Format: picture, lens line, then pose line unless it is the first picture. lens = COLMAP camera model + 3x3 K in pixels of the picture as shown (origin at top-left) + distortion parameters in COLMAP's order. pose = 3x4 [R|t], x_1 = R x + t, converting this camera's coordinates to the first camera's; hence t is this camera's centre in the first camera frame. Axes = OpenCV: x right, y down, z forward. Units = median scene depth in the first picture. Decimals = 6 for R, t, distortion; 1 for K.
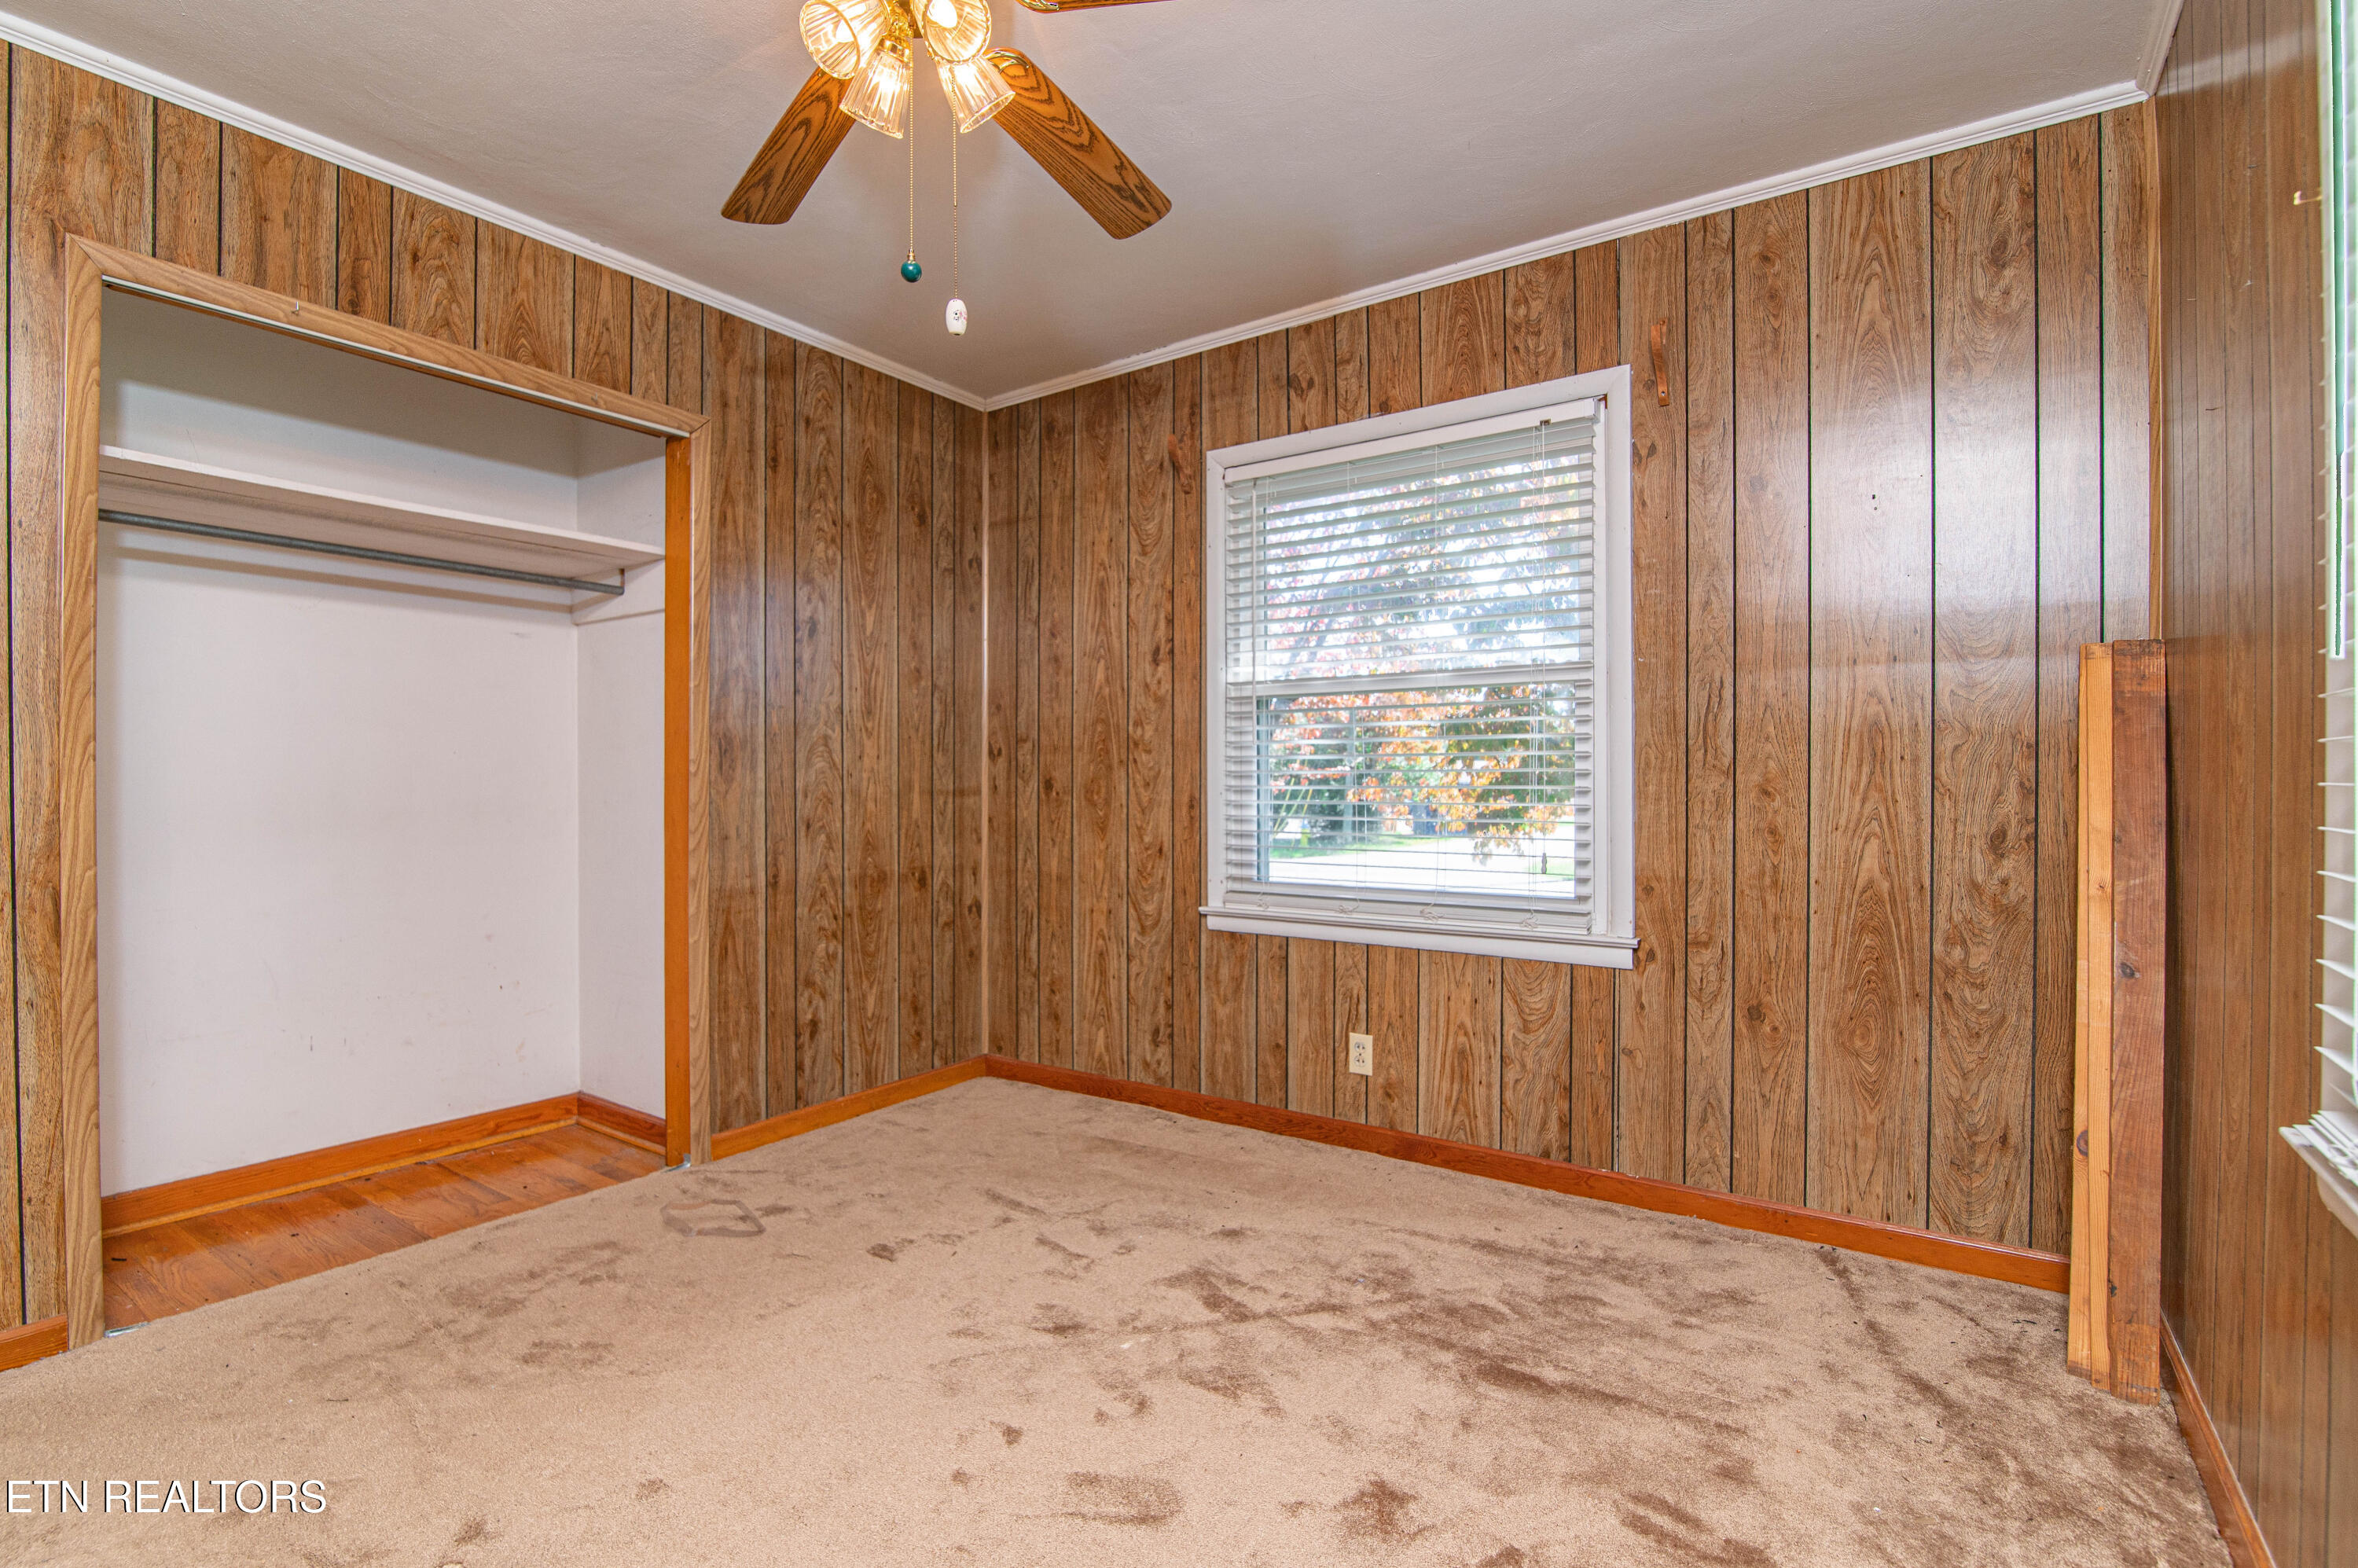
lens RADIAL K [[1098.8, 0, 1139.3], [0, 1098.8, 783.9], [0, 0, 1]] dist [-0.013691, 0.000174]
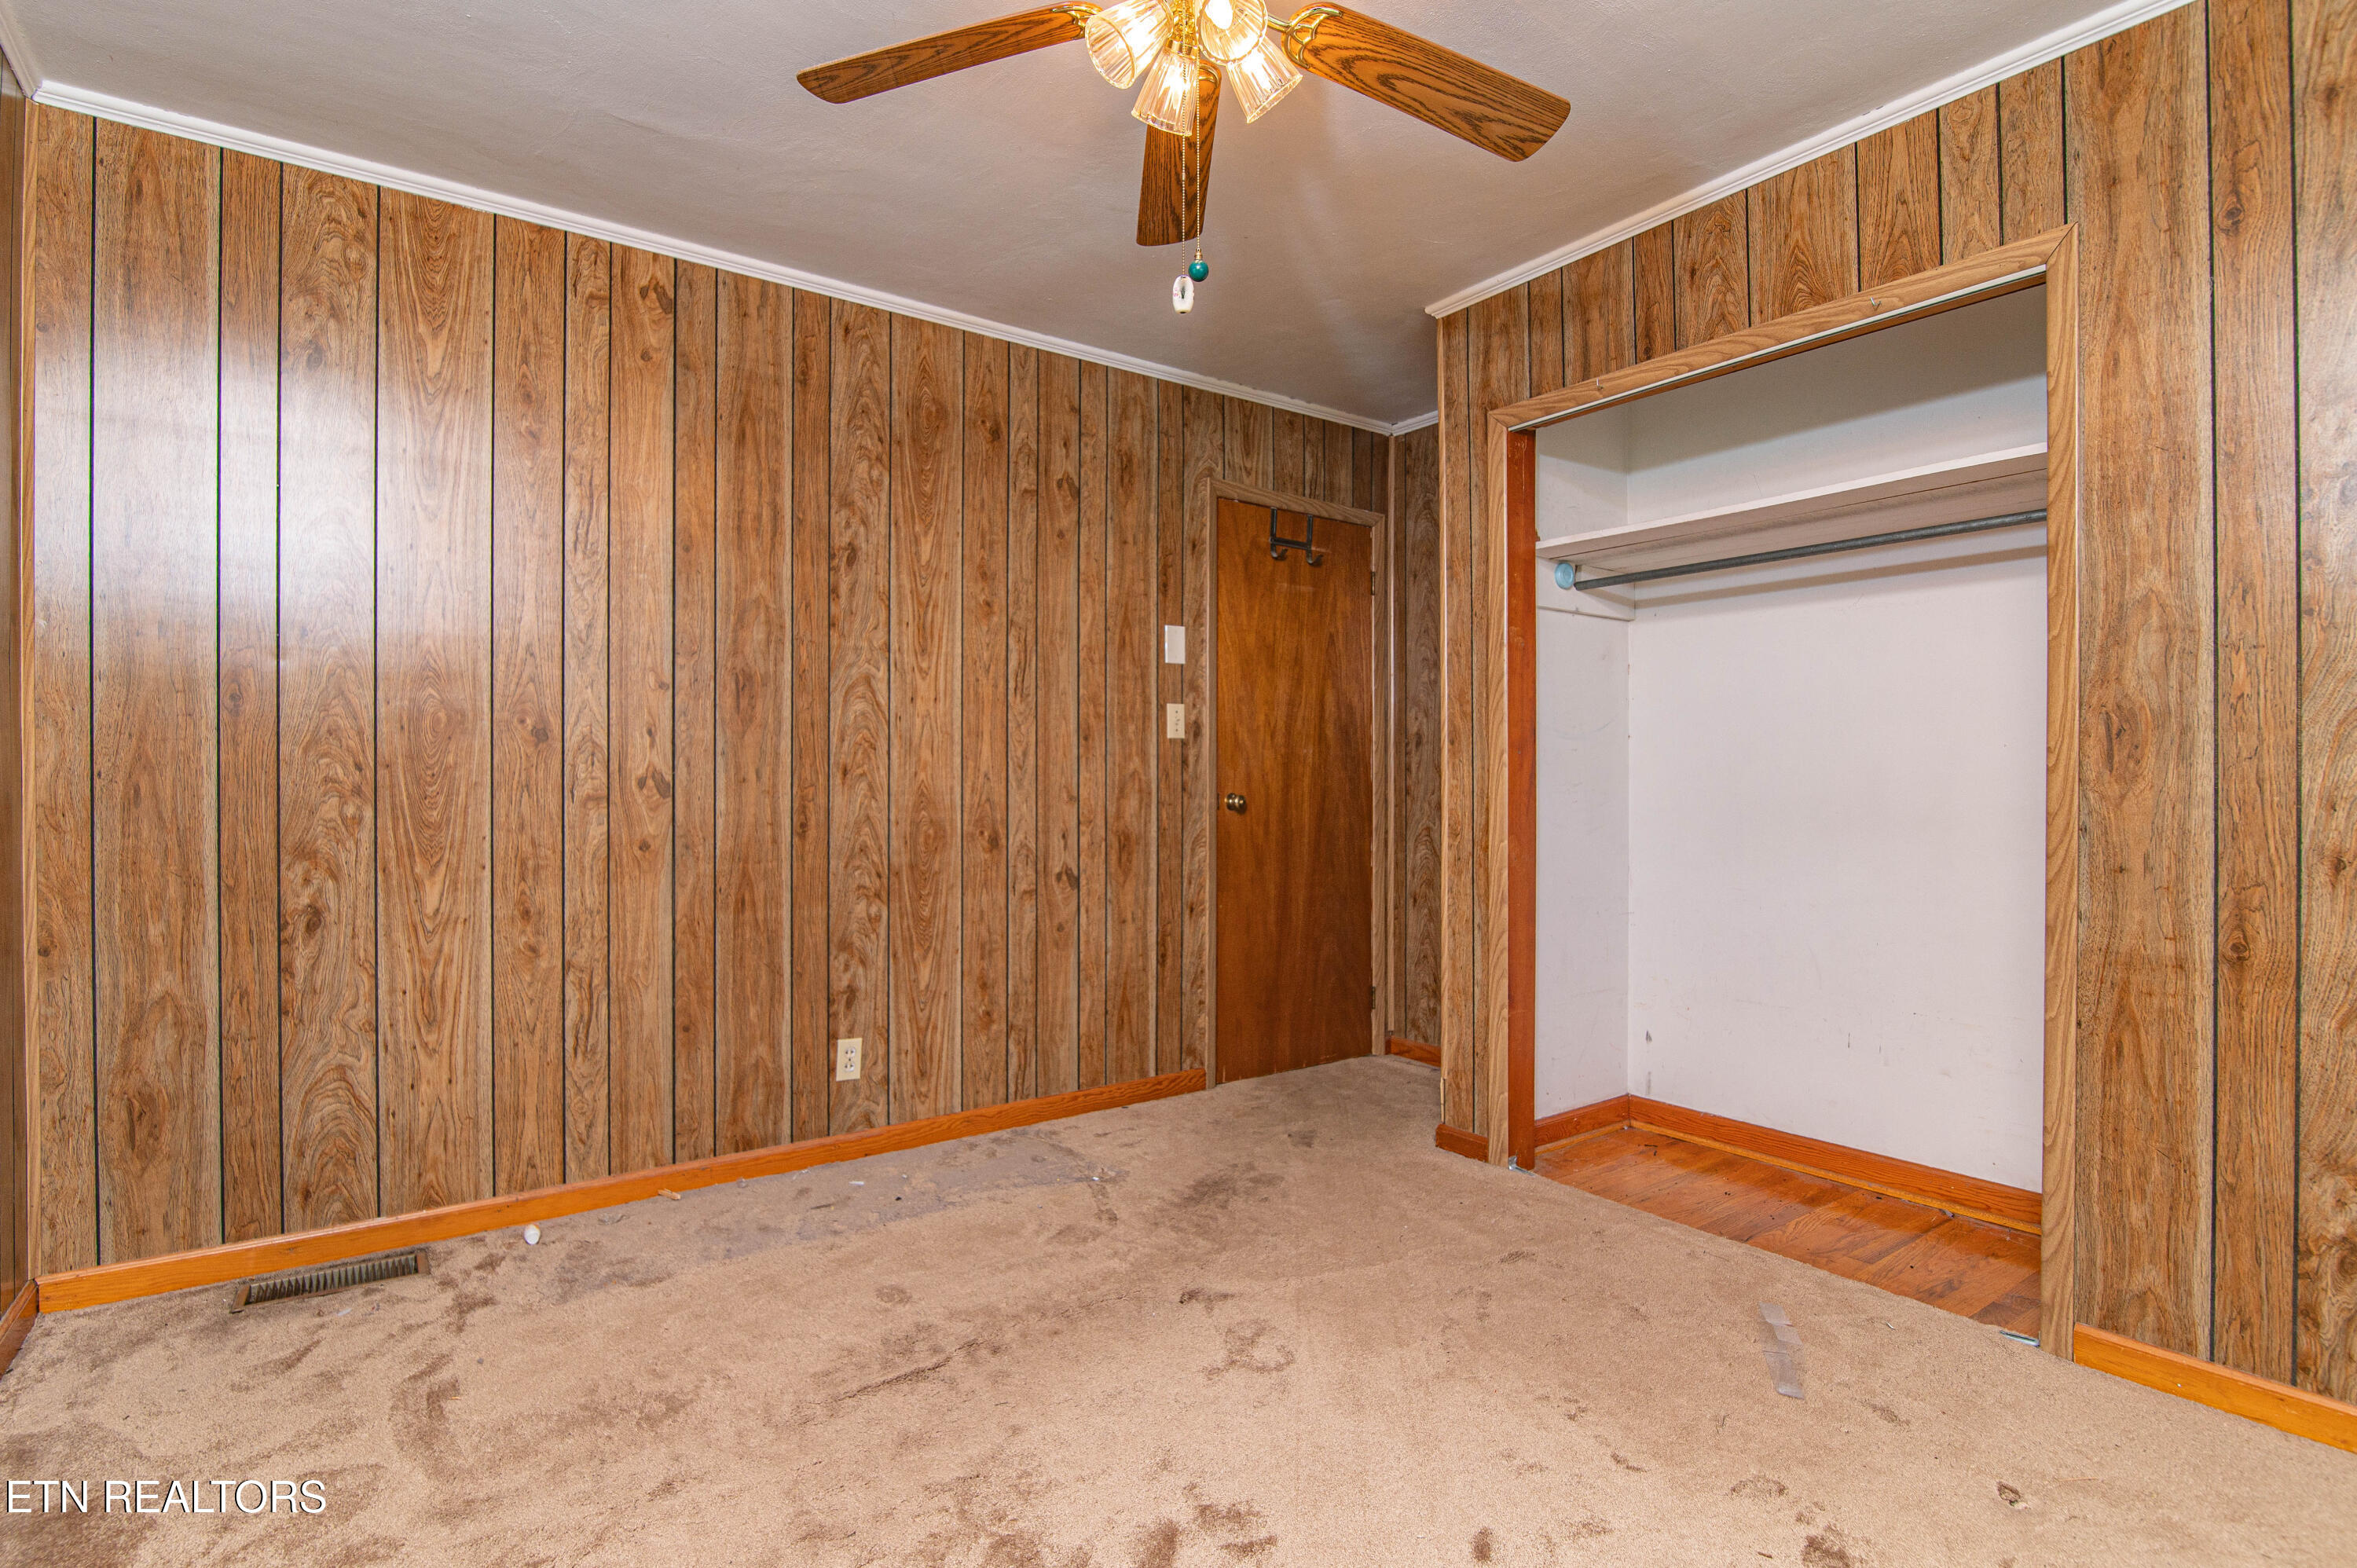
lens RADIAL K [[1098.3, 0, 1138.8], [0, 1098.3, 783.9], [0, 0, 1]] dist [-0.013691, 0.000174]
pose [[-0.302660, 0.002566, -0.953095, 0.385502], [-0.001483, 0.999994, 0.003163, -0.001116], [0.953097, 0.002370, -0.302654, 0.651631]]
